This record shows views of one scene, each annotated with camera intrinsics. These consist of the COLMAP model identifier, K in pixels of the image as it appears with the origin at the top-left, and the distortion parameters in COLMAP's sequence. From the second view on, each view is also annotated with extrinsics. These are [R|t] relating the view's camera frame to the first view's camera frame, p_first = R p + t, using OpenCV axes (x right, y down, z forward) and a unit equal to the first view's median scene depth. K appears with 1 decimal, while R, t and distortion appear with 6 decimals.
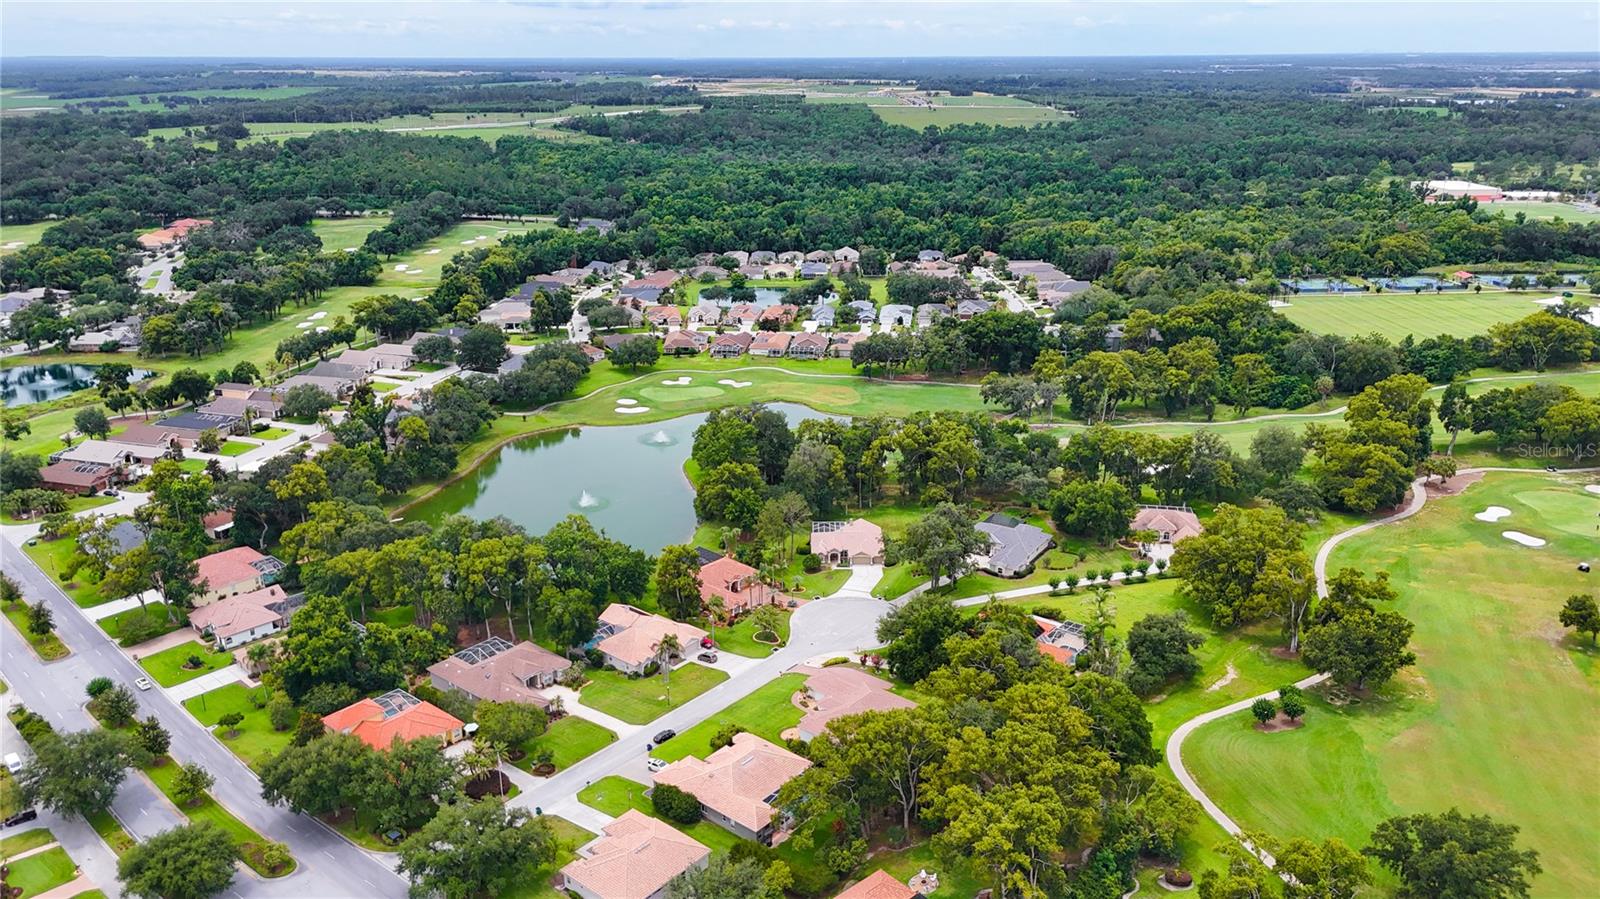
lens RADIAL K [[1185.4, 0, 800.0], [0, 1185.4, 449.5], [0, 0, 1]] dist [0.065585, -0.064373]
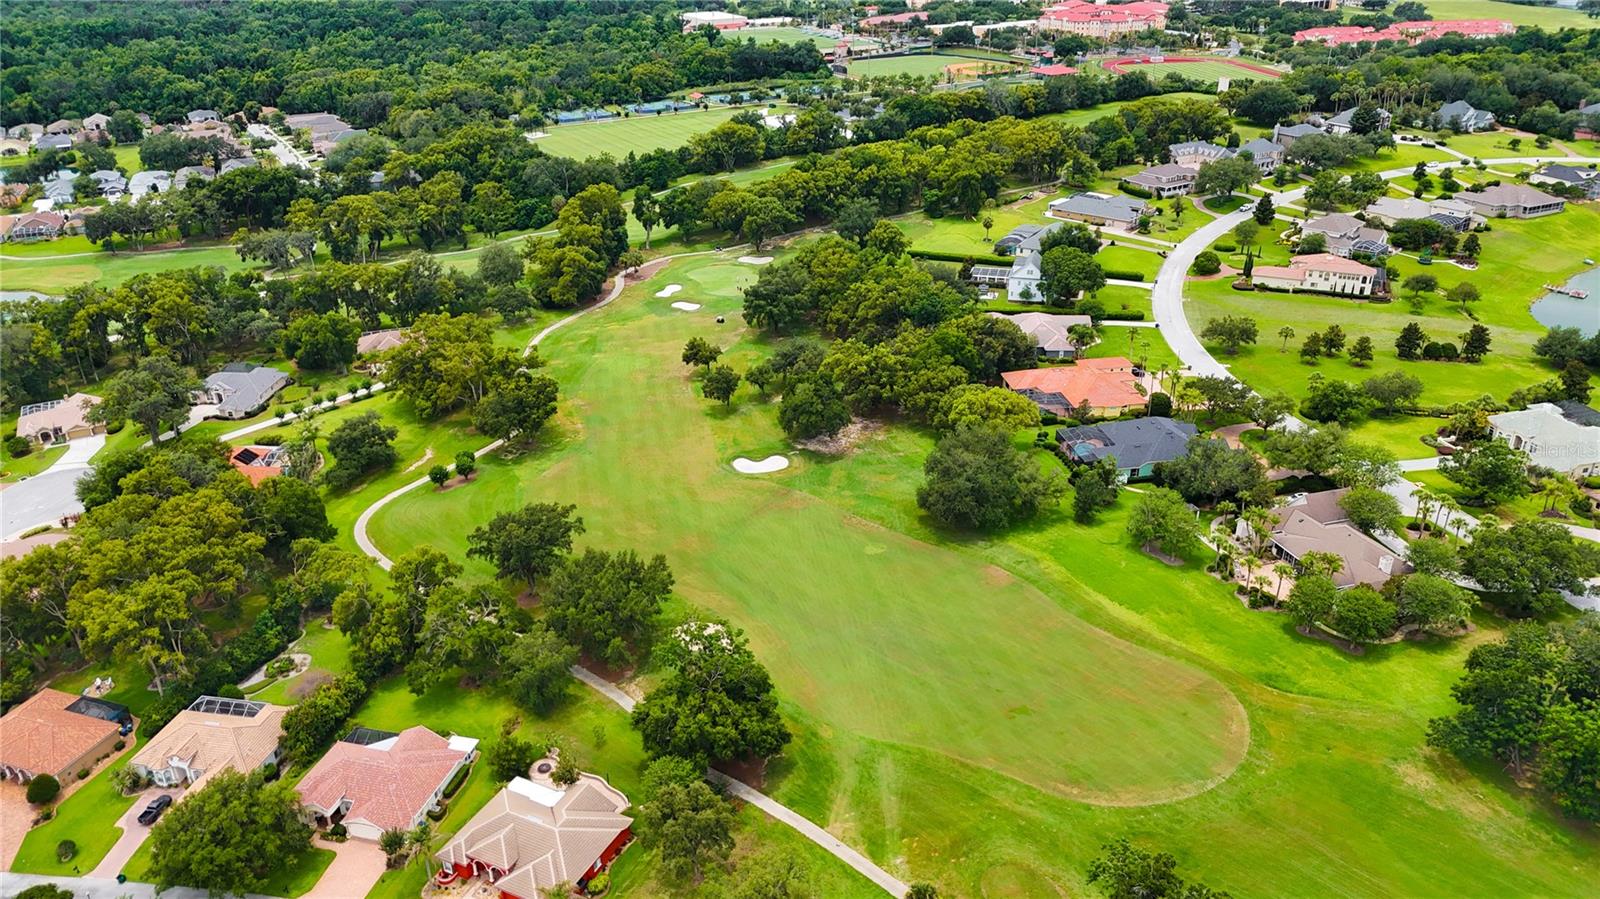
lens RADIAL K [[1185.4, 0, 800.0], [0, 1185.4, 449.5], [0, 0, 1]] dist [0.065585, -0.064373]
pose [[0.873131, -0.210314, 0.439783, 0.076043], [0.157232, 0.975432, 0.154309, 0.027372], [-0.461432, -0.065584, 0.884748, -0.084933]]
